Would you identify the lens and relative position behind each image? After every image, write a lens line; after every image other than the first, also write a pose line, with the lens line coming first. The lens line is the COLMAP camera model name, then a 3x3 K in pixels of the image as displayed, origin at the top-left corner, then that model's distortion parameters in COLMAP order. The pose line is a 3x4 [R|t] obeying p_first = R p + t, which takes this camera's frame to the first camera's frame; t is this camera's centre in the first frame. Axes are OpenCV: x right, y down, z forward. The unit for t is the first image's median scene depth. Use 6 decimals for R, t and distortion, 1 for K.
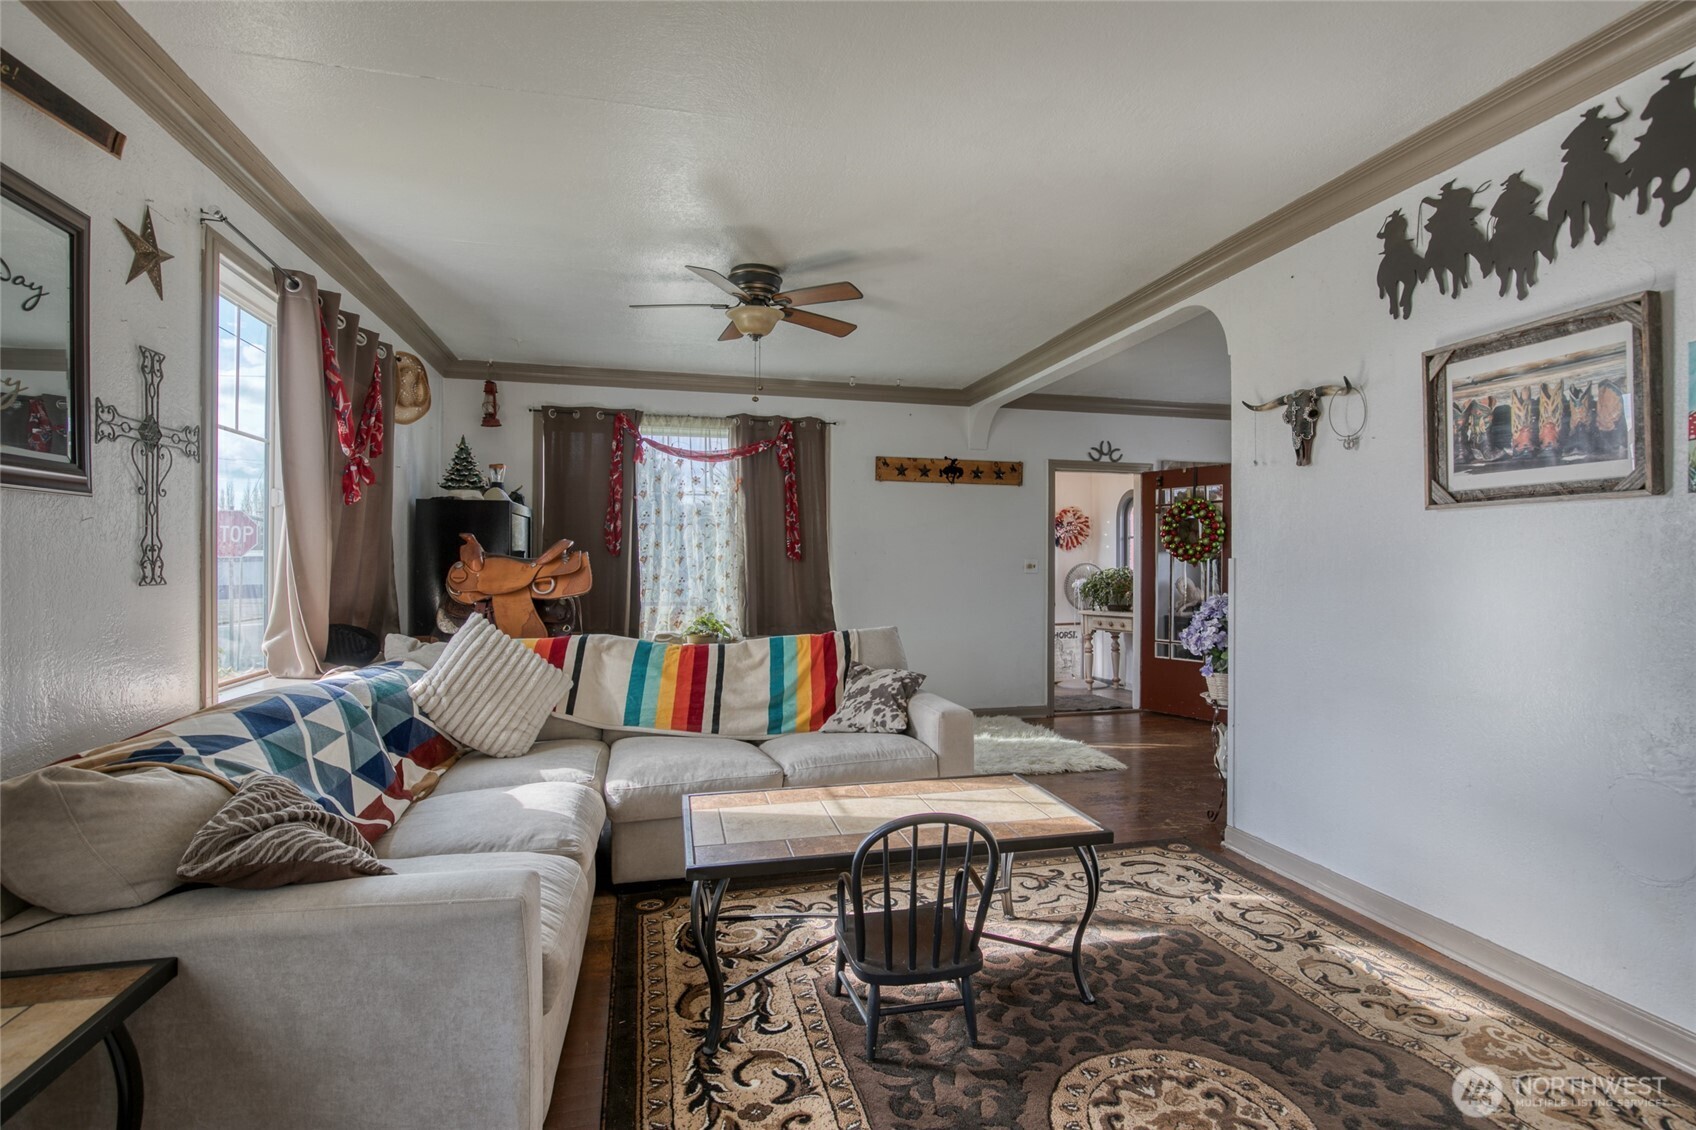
lens RADIAL K [[781.3, 0, 858.1], [0, 781.3, 564.5], [0, 0, 1]] dist [-0.033723, 0.006994]
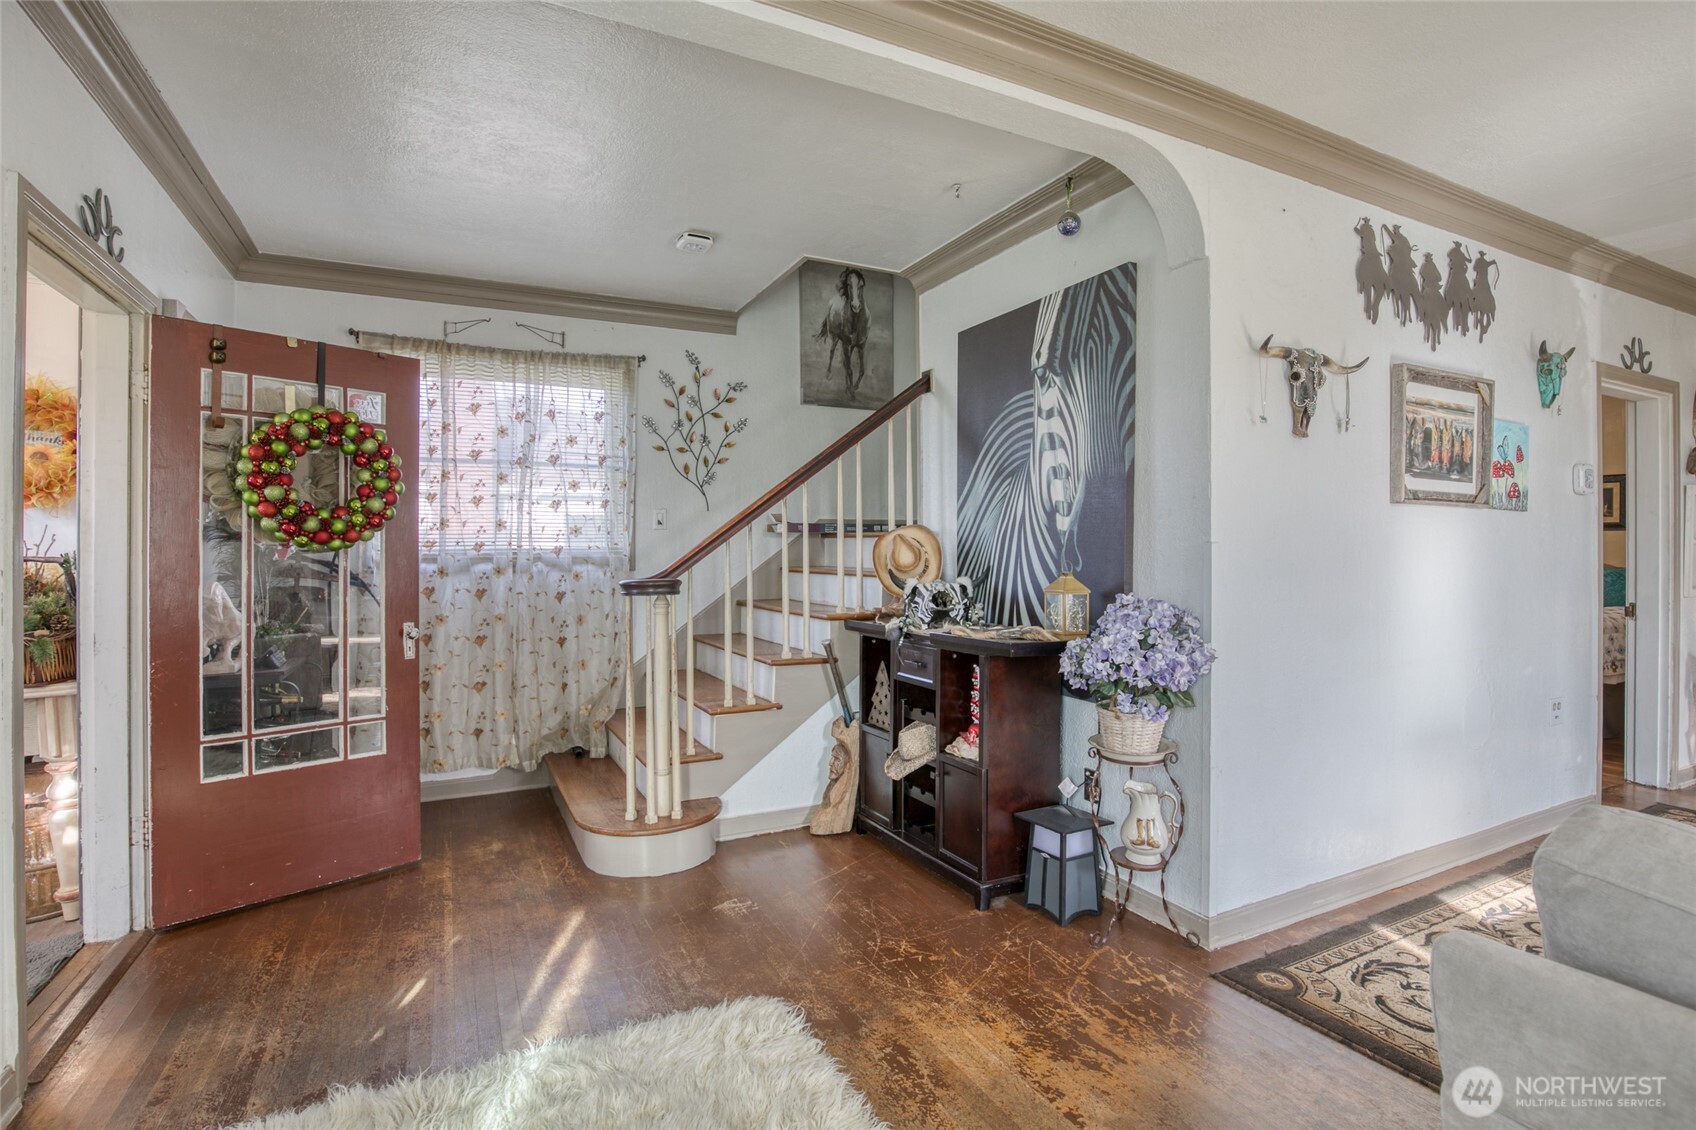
lens RADIAL K [[798.5, 0, 829.7], [0, 798.5, 564.2], [0, 0, 1]] dist [-0.030257, 0.000455]
pose [[-0.206768, -0.009515, 0.978344, -0.149822], [0.002023, 0.999946, 0.010152, 0.003796], [-0.978388, 0.004078, -0.206737, 1.413029]]
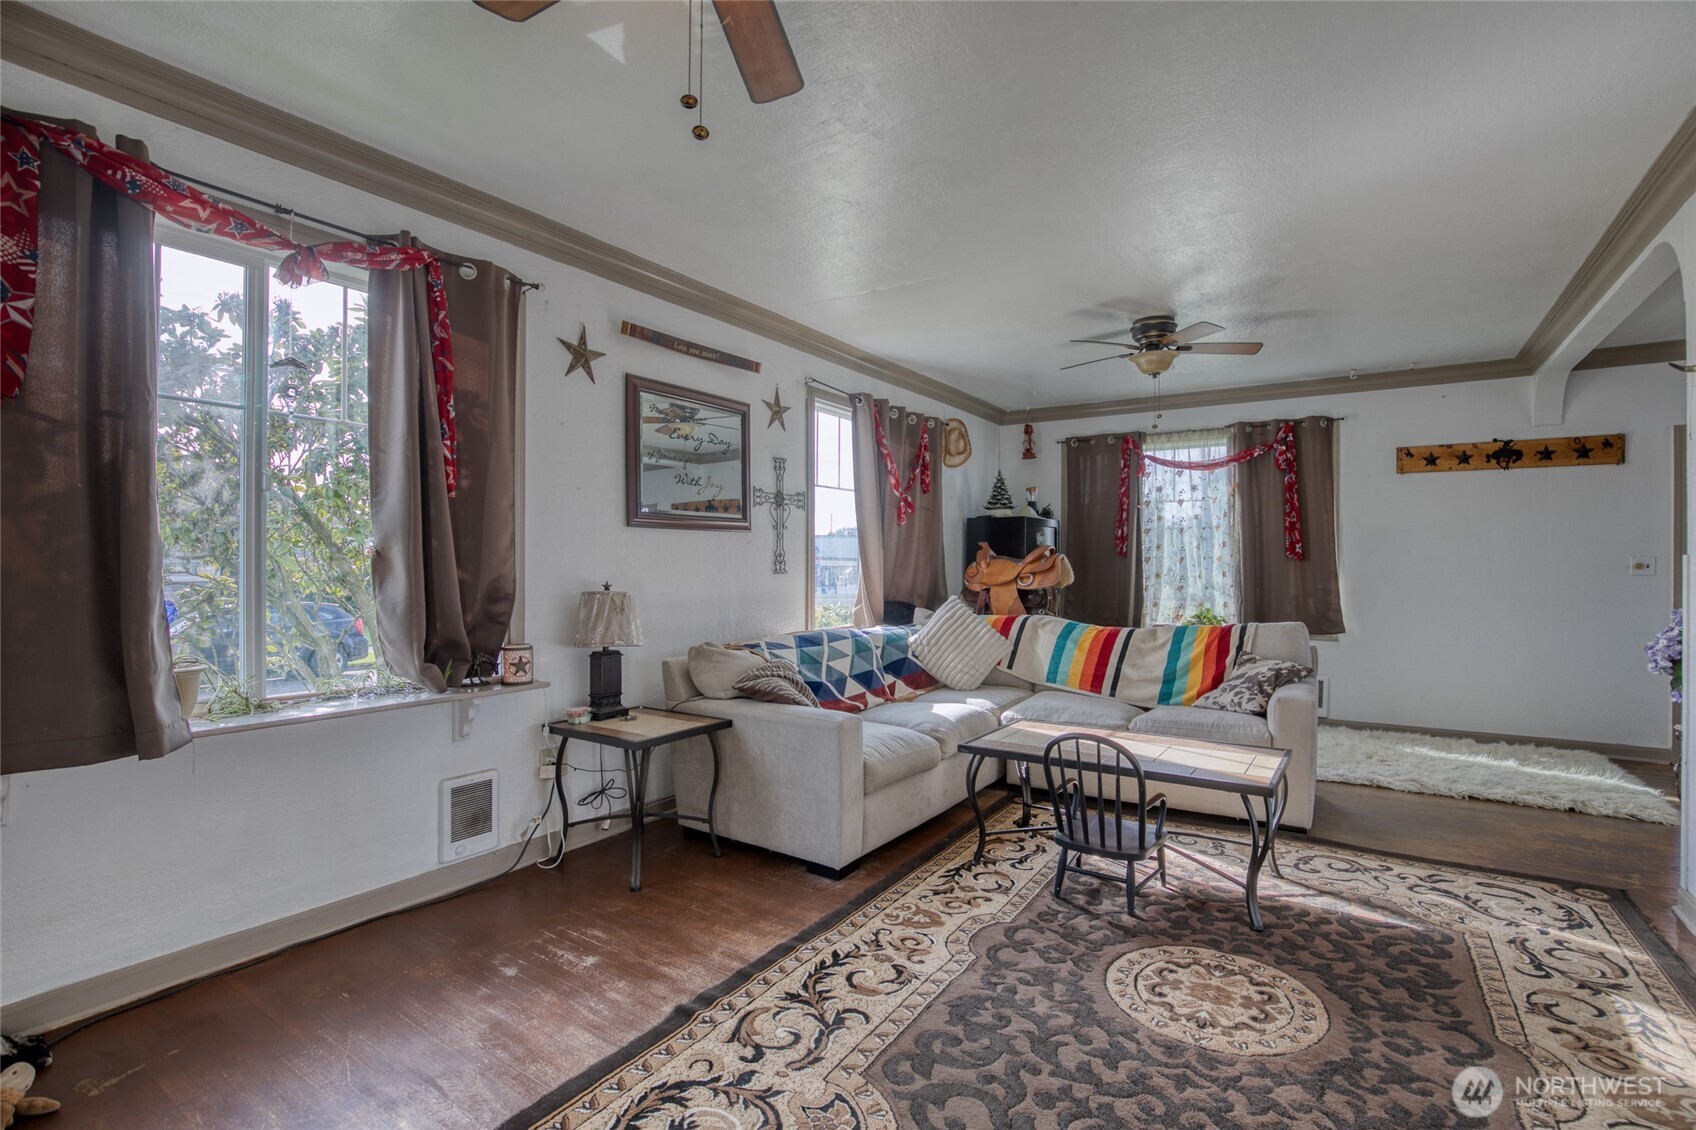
lens RADIAL K [[781.3, 0, 858.1], [0, 781.3, 564.5], [0, 0, 1]] dist [-0.033723, 0.006994]
pose [[0.675733, -0.000698, -0.737146, 0.463236], [-0.000653, 0.999999, -0.001545, 0.004027], [0.737146, 0.001525, 0.675732, -0.155773]]
